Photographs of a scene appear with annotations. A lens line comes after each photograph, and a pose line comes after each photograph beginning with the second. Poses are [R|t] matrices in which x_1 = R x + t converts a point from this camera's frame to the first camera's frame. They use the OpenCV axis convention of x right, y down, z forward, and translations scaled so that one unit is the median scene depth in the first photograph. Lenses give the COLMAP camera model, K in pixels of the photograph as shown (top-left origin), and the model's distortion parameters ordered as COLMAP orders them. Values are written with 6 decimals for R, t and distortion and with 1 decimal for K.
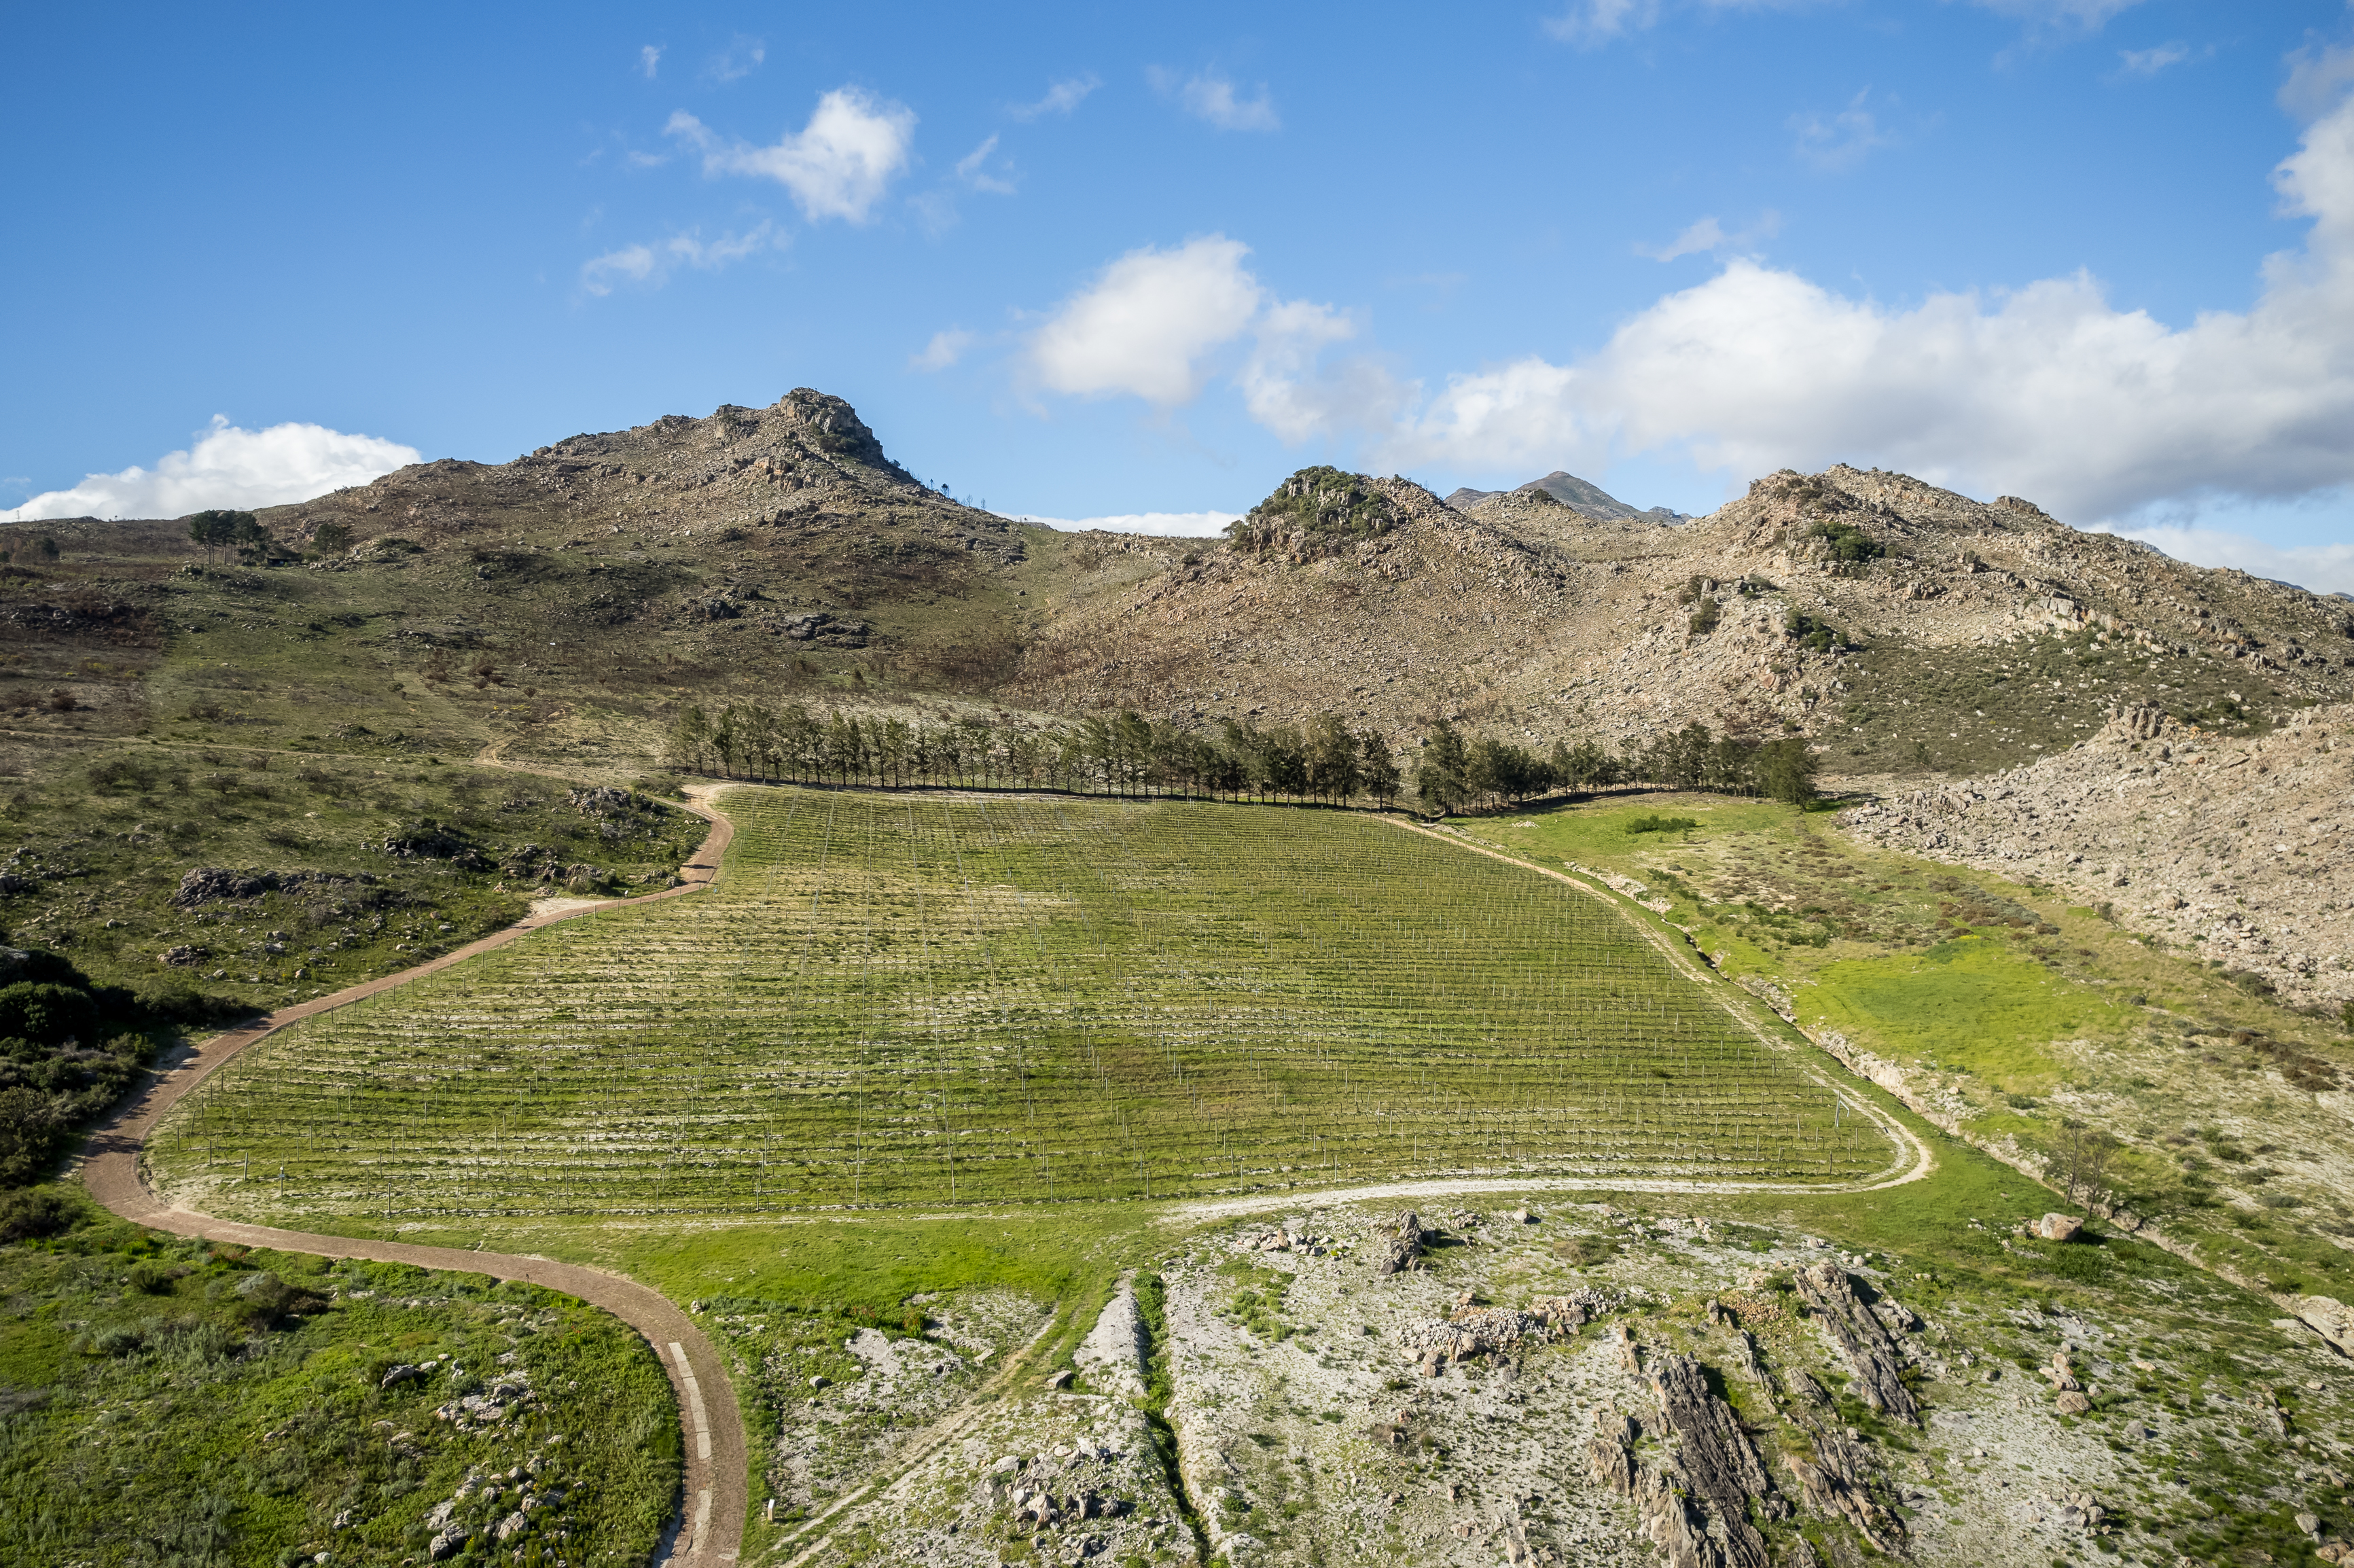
lens RADIAL K [[1673.5, 0, 1121.0], [0, 1673.5, 703.2], [0, 0, 1]] dist [-0.080296, 0.022354]
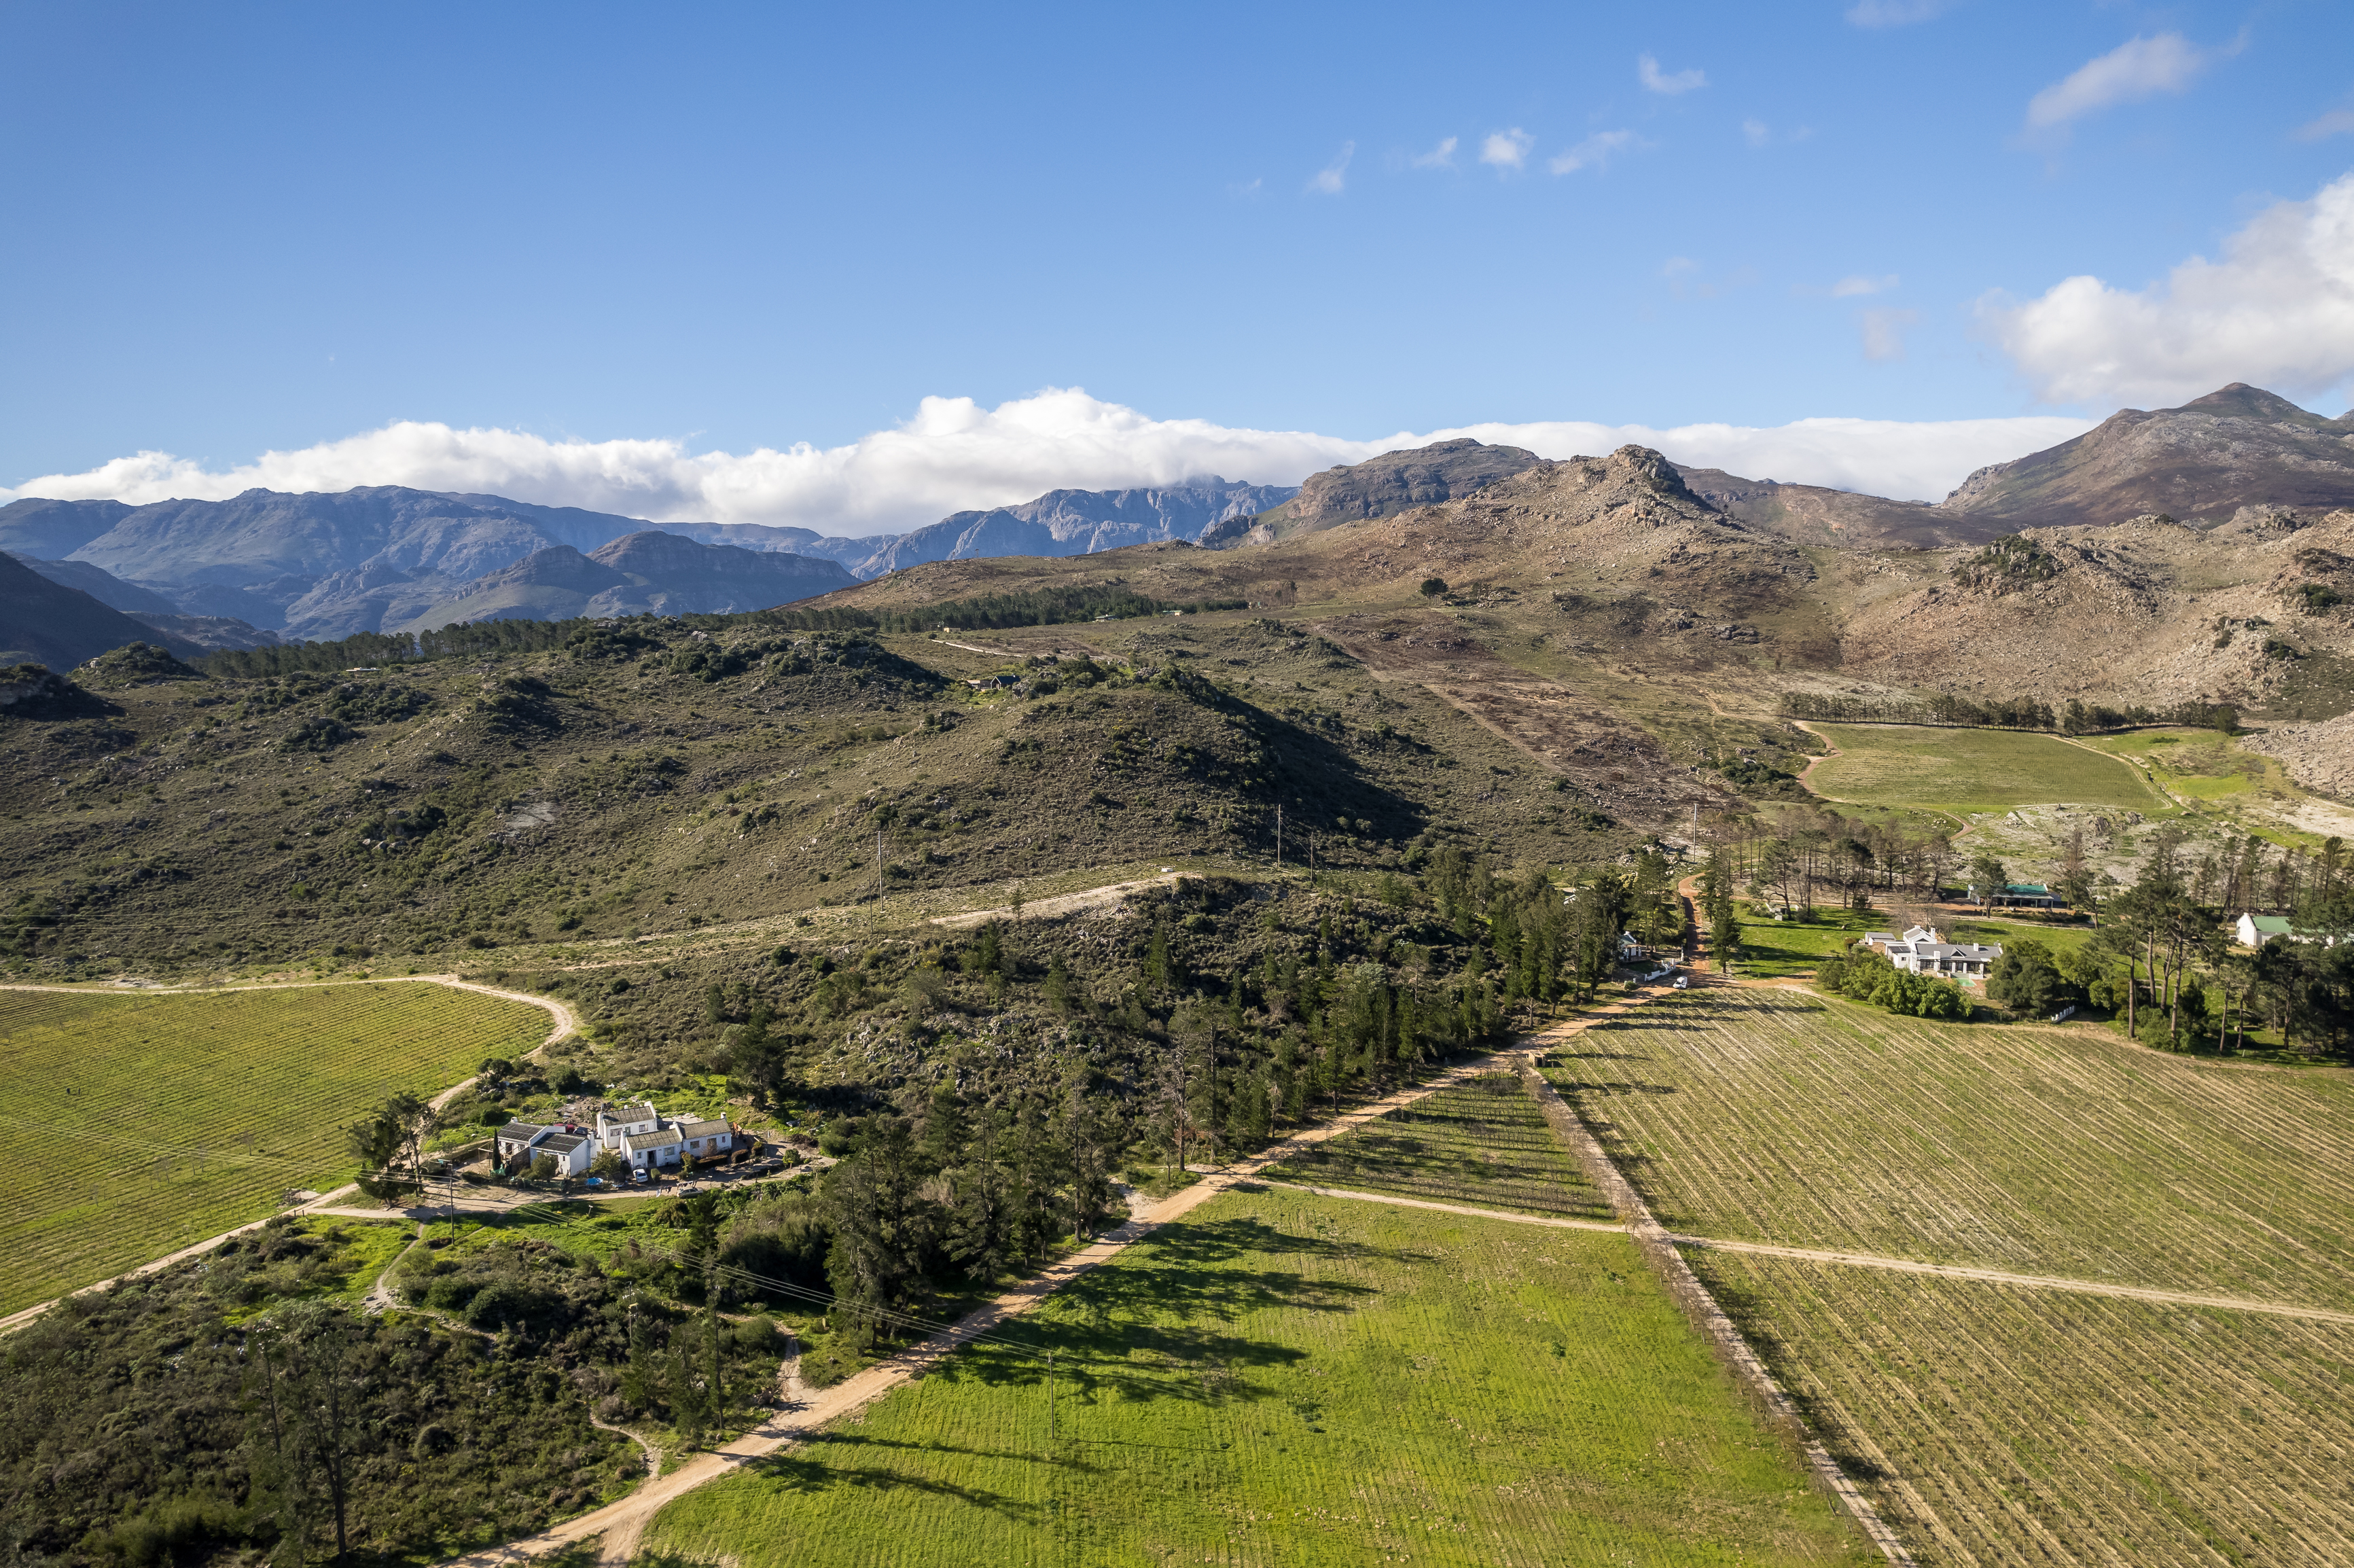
lens RADIAL K [[1481.9, 0, 1239.0], [0, 1481.9, 772.3], [0, 0, 1]] dist [-0.055551, 0.043988]
pose [[0.943089, 0.021153, -0.331866, -0.191328], [0.014343, 0.994459, 0.104147, -0.090503], [0.332230, -0.102980, 0.937560, -1.088791]]
